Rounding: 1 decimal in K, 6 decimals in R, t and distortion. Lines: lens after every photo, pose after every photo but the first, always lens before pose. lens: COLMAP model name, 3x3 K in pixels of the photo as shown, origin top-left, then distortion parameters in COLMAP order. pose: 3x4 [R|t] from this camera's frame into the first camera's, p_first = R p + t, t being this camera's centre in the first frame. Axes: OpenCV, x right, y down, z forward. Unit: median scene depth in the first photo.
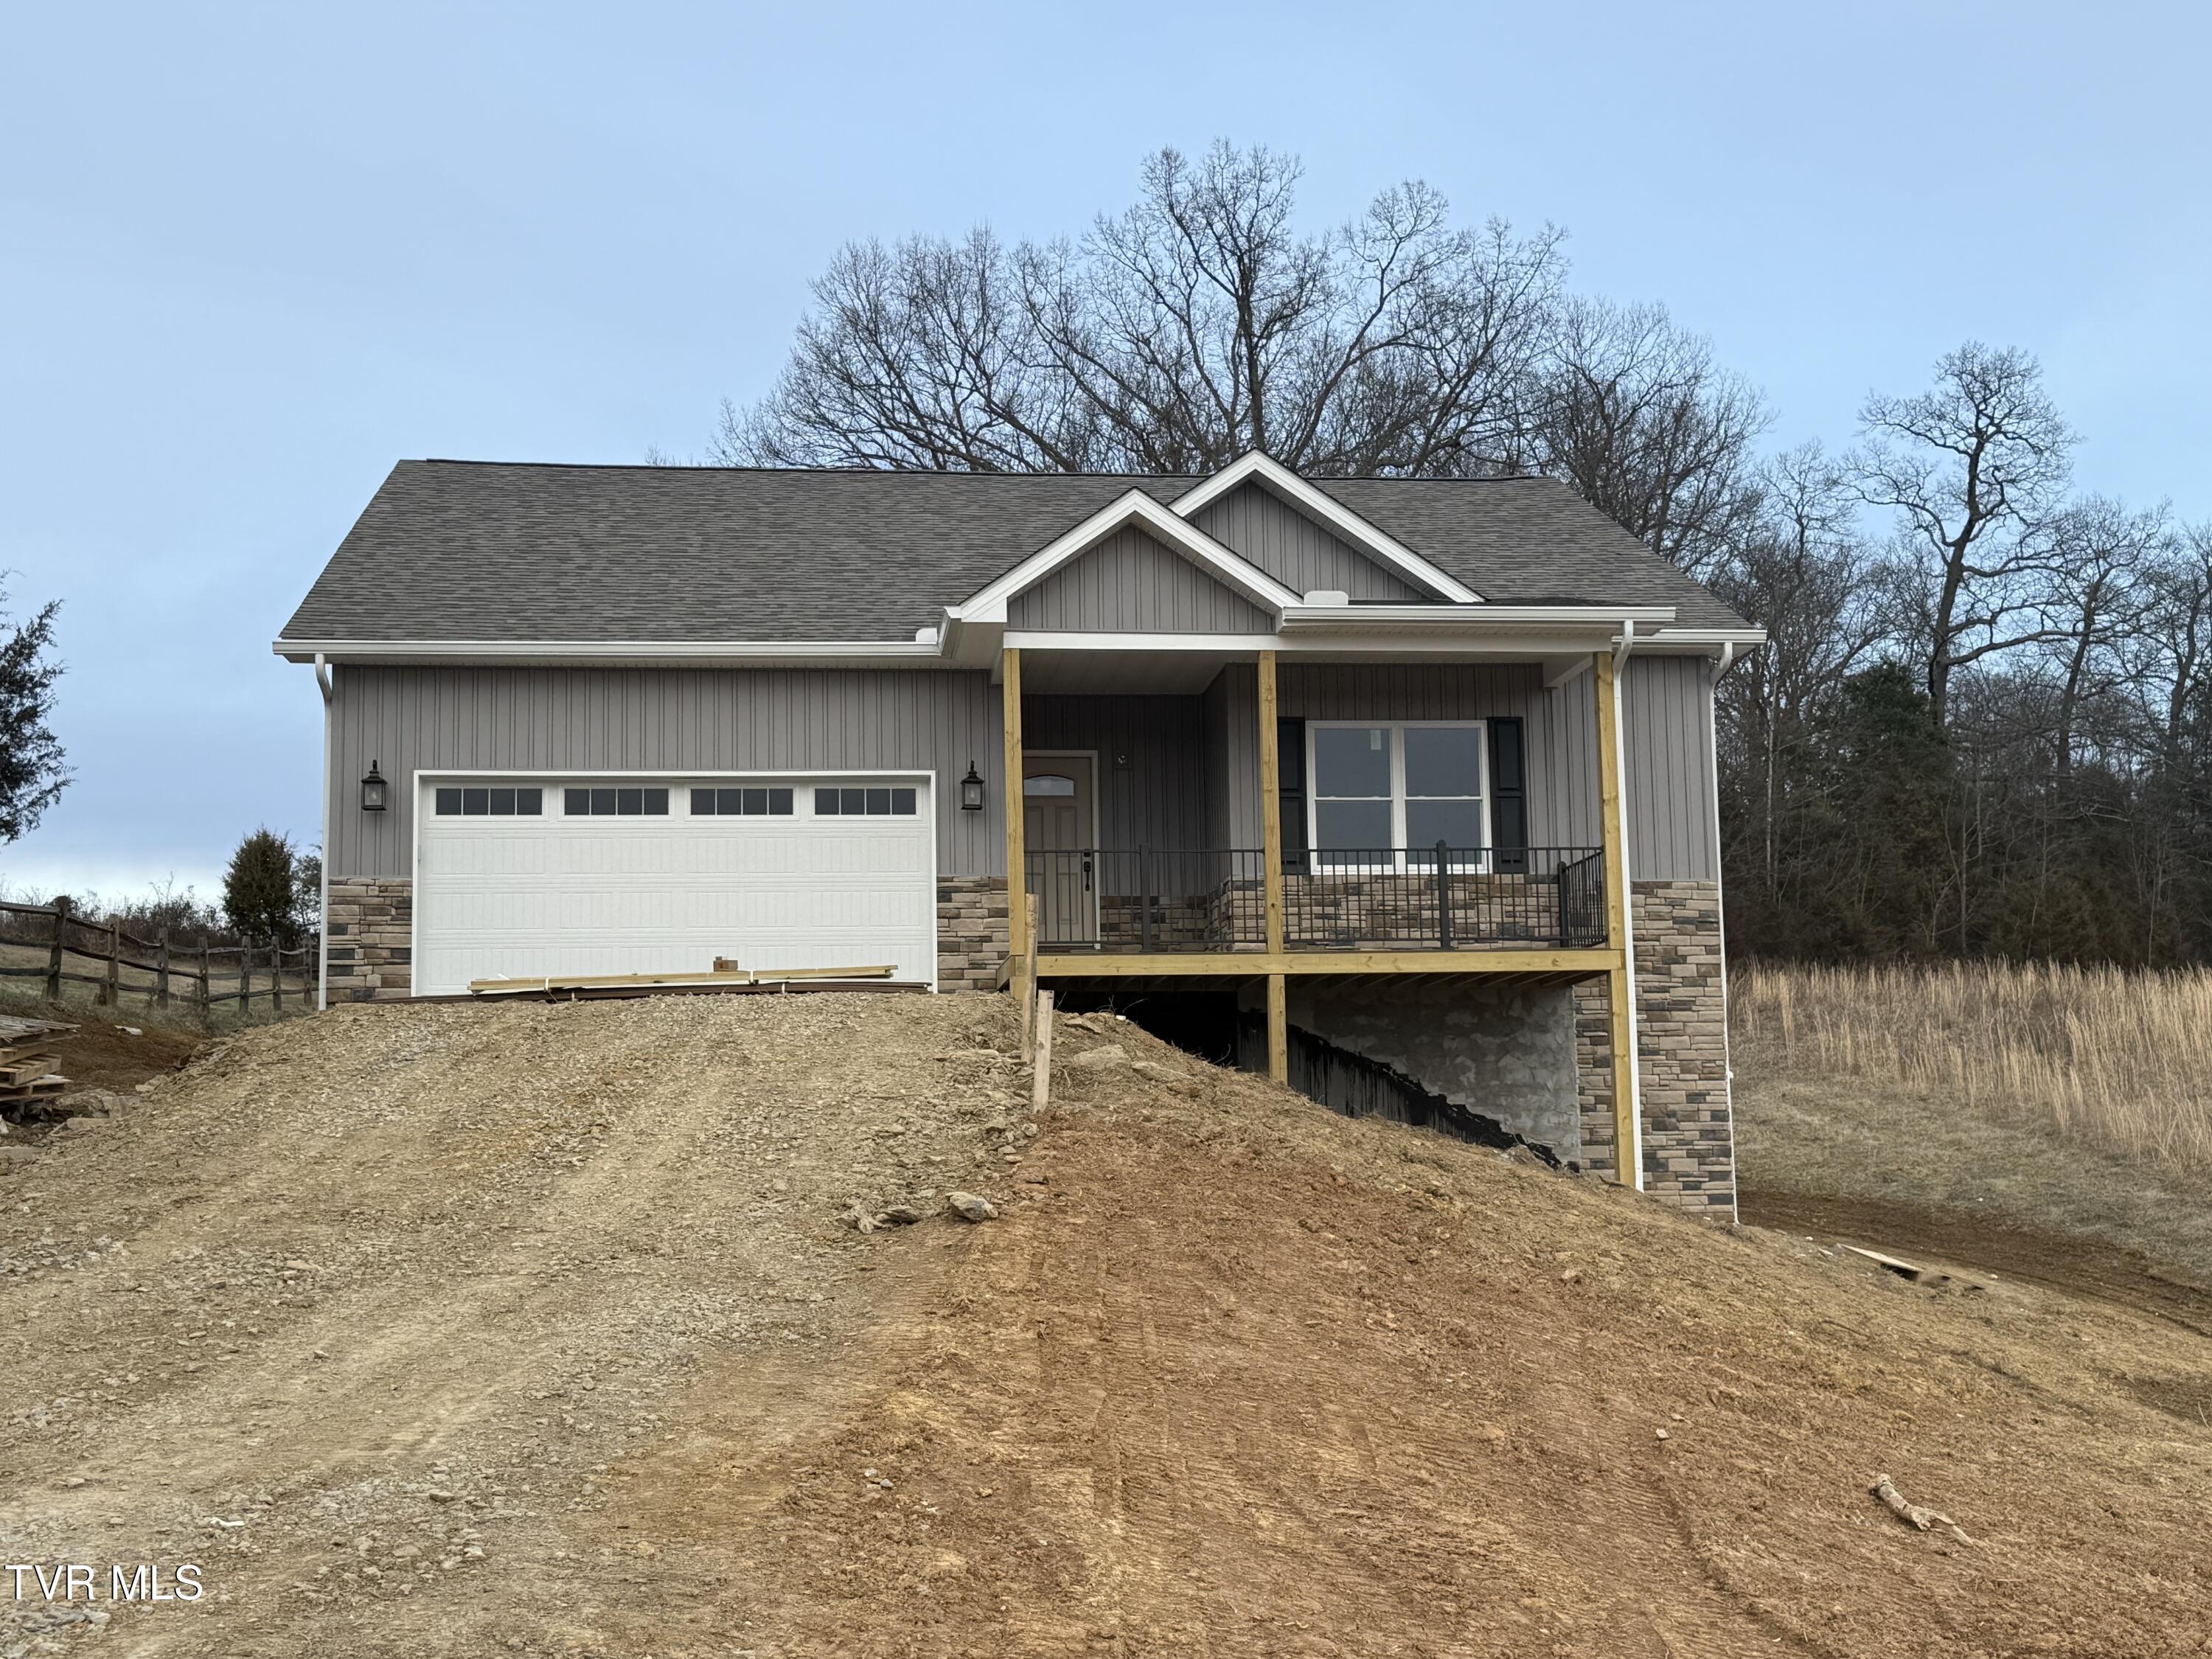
lens RADIAL K [[2718.6, 0, 1106.0], [0, 2718.6, 829.5], [0, 0, 1]] dist [0.189955, -0.374324]
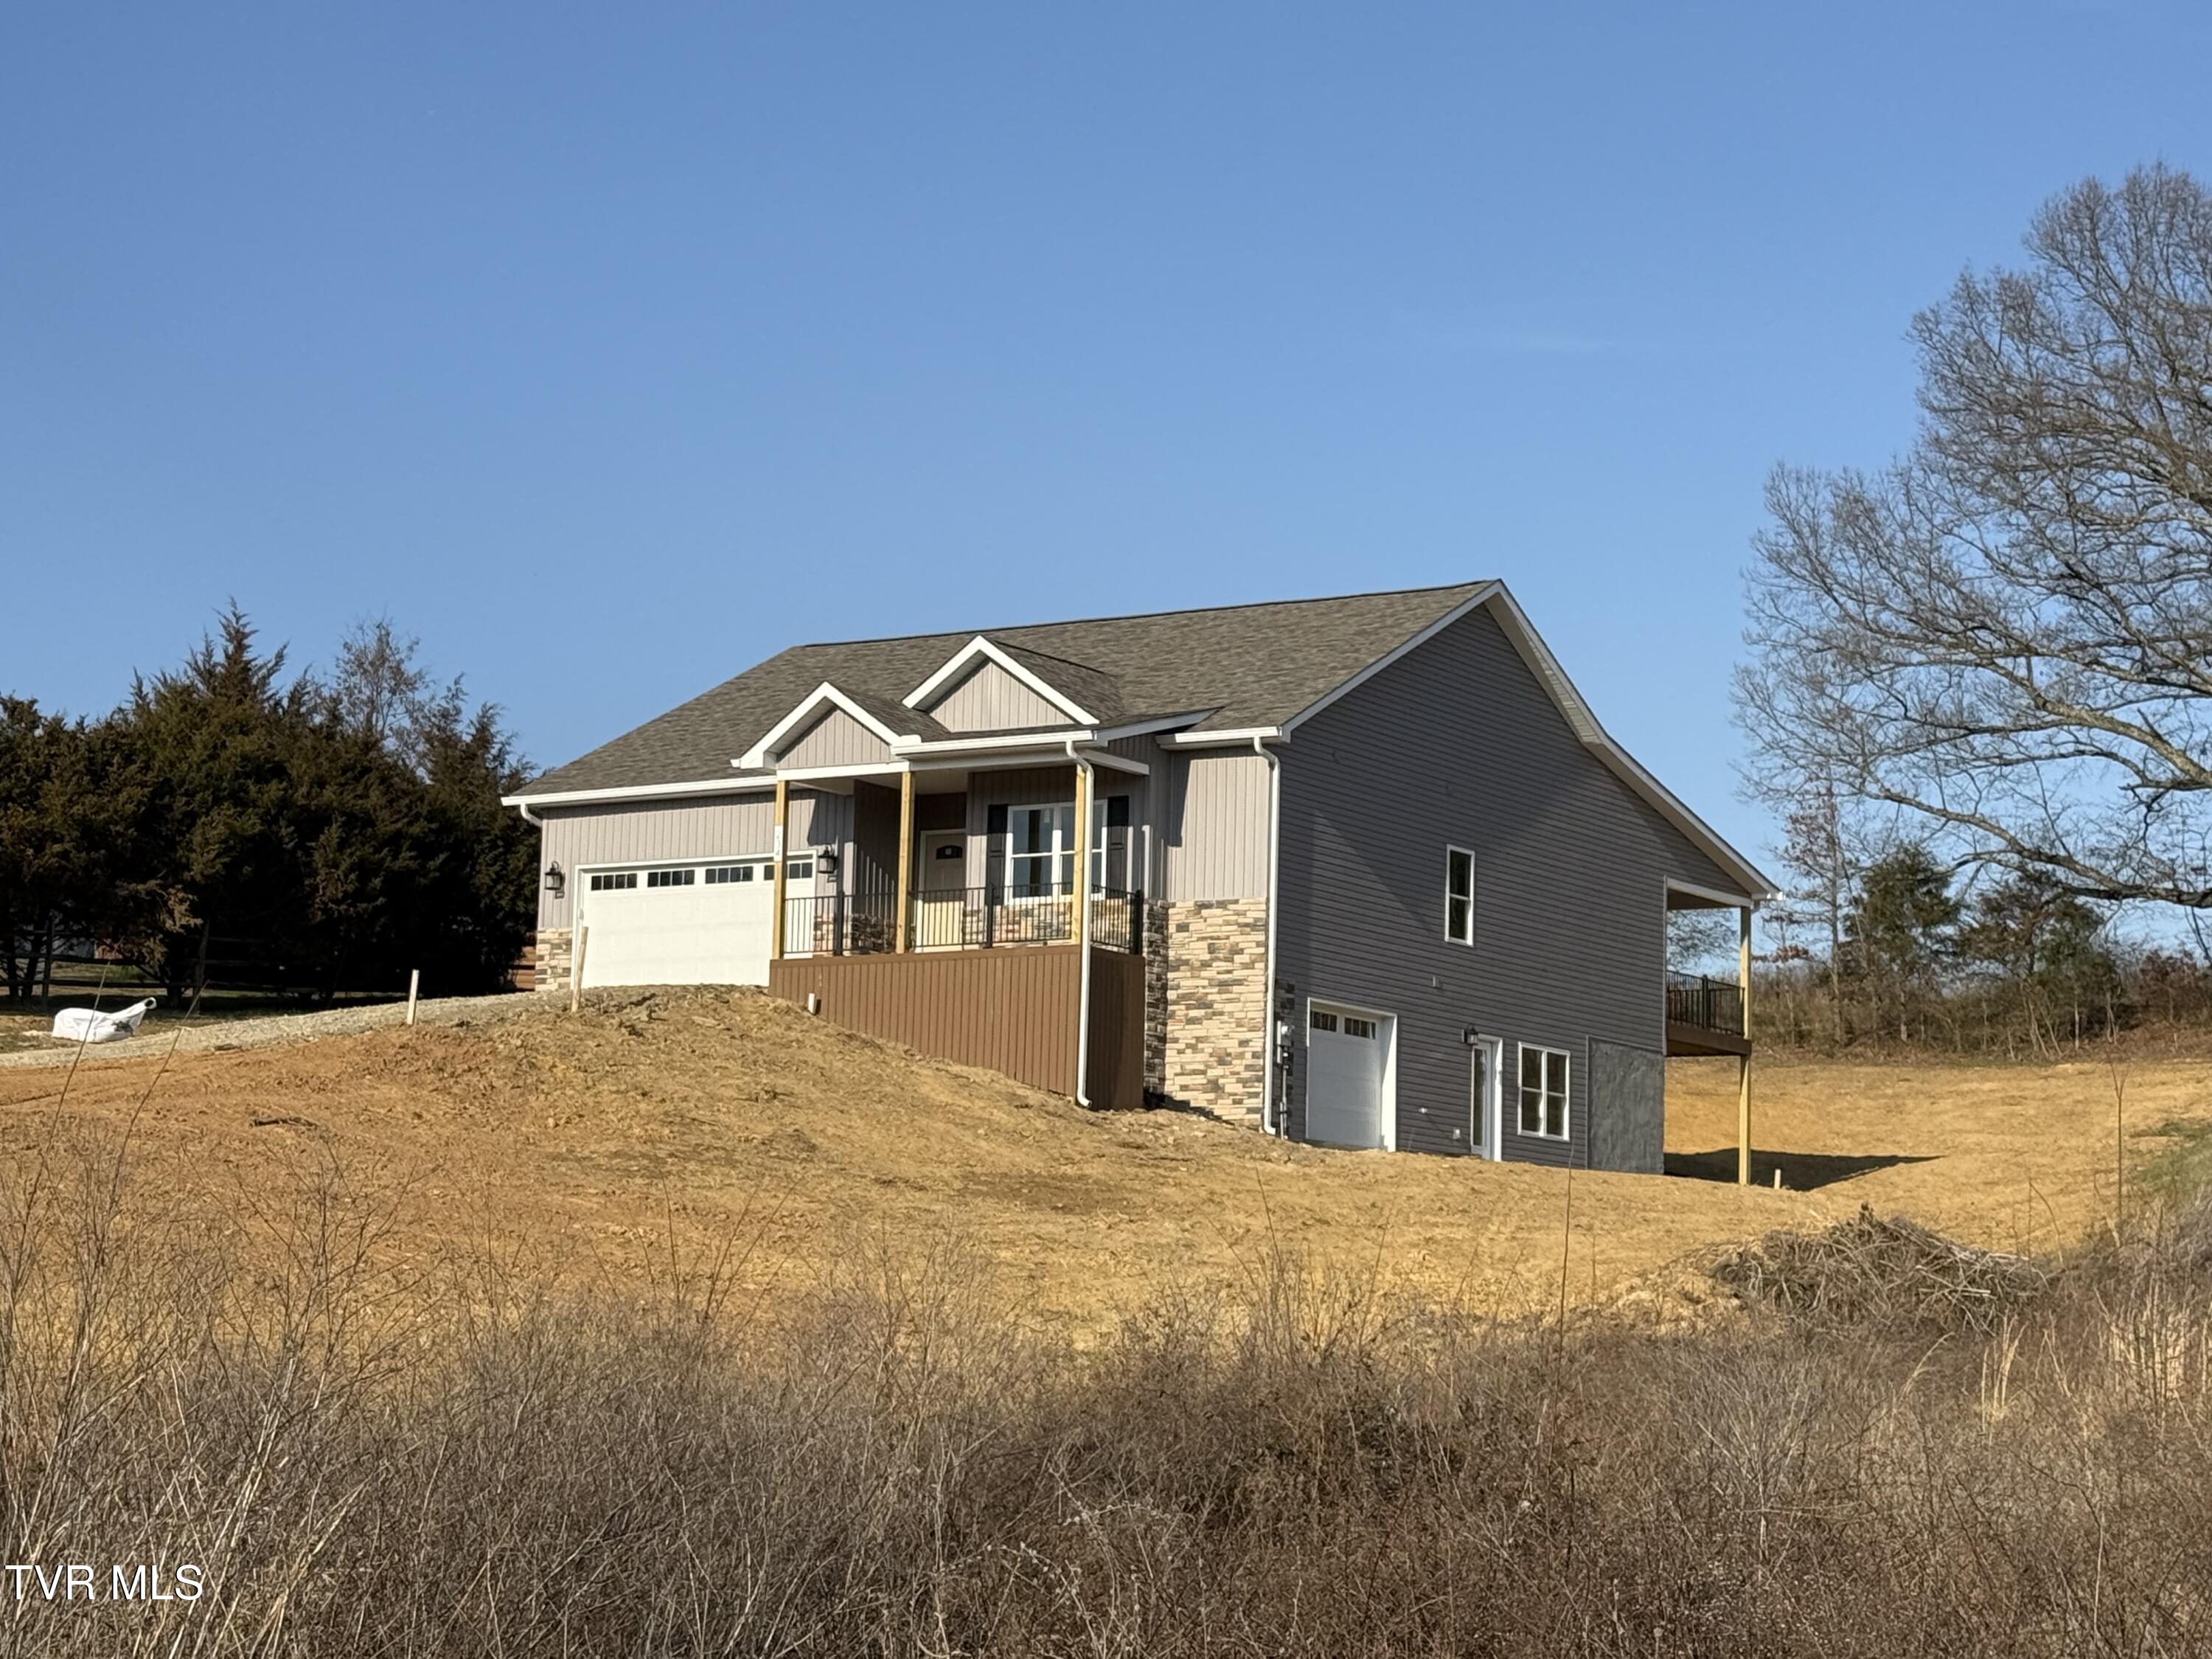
lens RADIAL K [[4367.0, 0, 1150.4], [0, 4367.0, 829.8], [0, 0, 1]] dist [0.176186, 0.050364]
pose [[0.771282, -0.050320, -0.634501, 1.704011], [0.046182, 0.998667, -0.023062, 0.034523], [0.634816, -0.011516, 0.772578, -0.873199]]
